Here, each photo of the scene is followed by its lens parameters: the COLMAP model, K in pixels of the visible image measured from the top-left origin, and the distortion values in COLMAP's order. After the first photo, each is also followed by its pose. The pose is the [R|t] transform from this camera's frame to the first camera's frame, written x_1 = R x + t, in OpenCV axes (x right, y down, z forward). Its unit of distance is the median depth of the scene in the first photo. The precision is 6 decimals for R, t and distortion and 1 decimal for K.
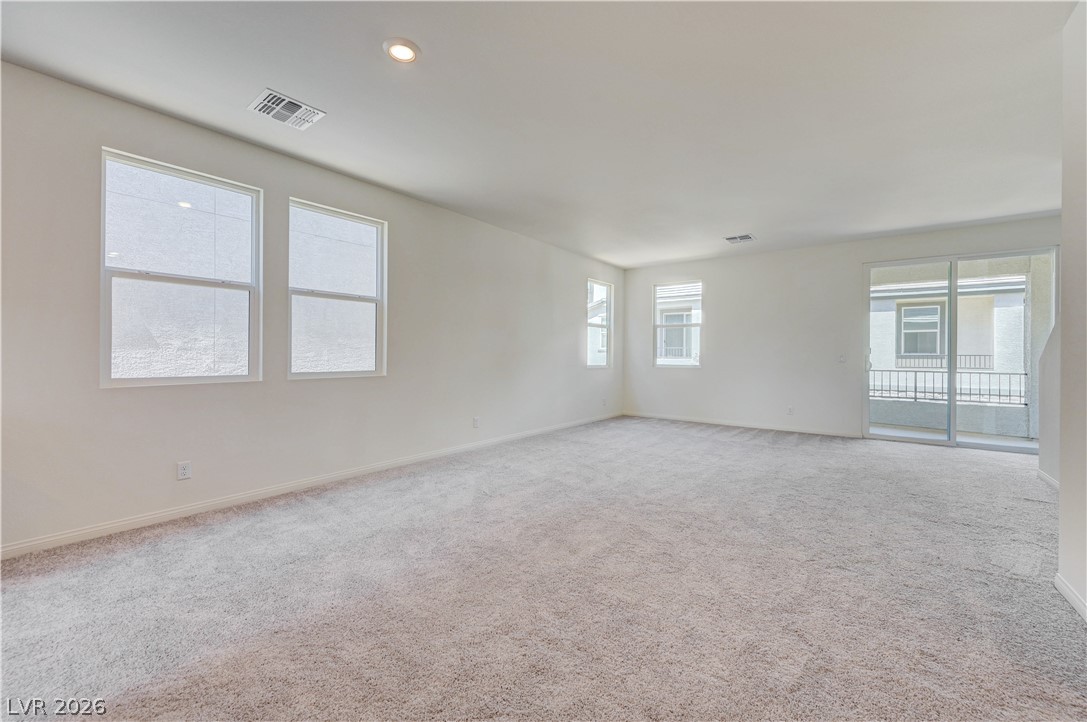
lens RADIAL K [[432.5, 0, 549.4], [0, 432.5, 353.4], [0, 0, 1]] dist [0.002313, -0.000103]
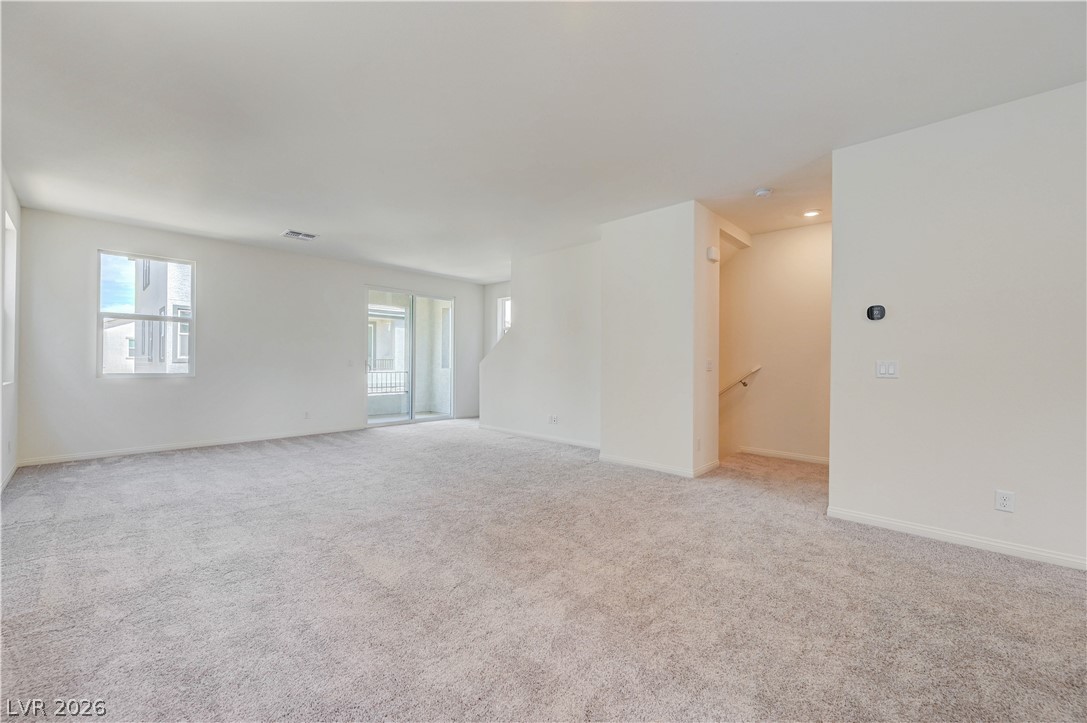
lens RADIAL K [[432.5, 0, 545.5], [0, 432.5, 356.7], [0, 0, 1]] dist [0.002313, -0.000103]
pose [[0.119784, 0.007288, 0.992773, -0.456141], [-0.007131, 0.999954, -0.006480, -0.001211], [-0.992774, -0.006304, 0.119830, 0.390091]]
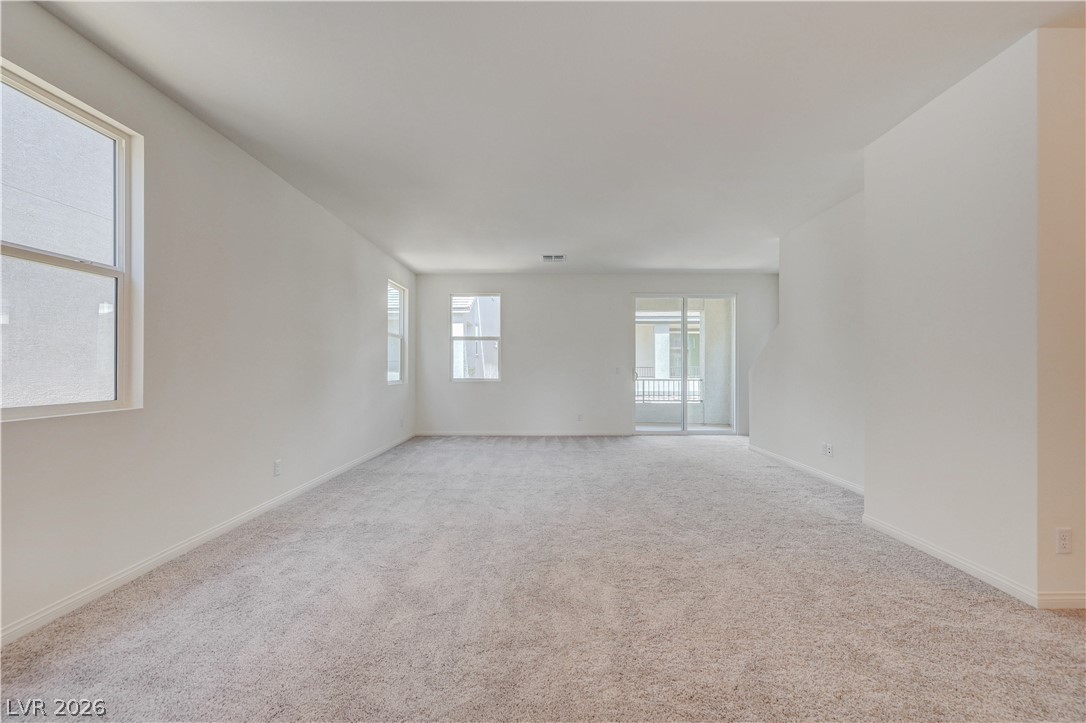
lens RADIAL K [[432.3, 0, 546.2], [0, 432.3, 367.7], [0, 0, 1]] dist [0.000291, 0.000491]
pose [[0.803381, -0.005635, 0.595439, -0.219929], [0.004777, 0.999984, 0.003018, -0.000583], [-0.595446, 0.000420, 0.803395, 0.176807]]
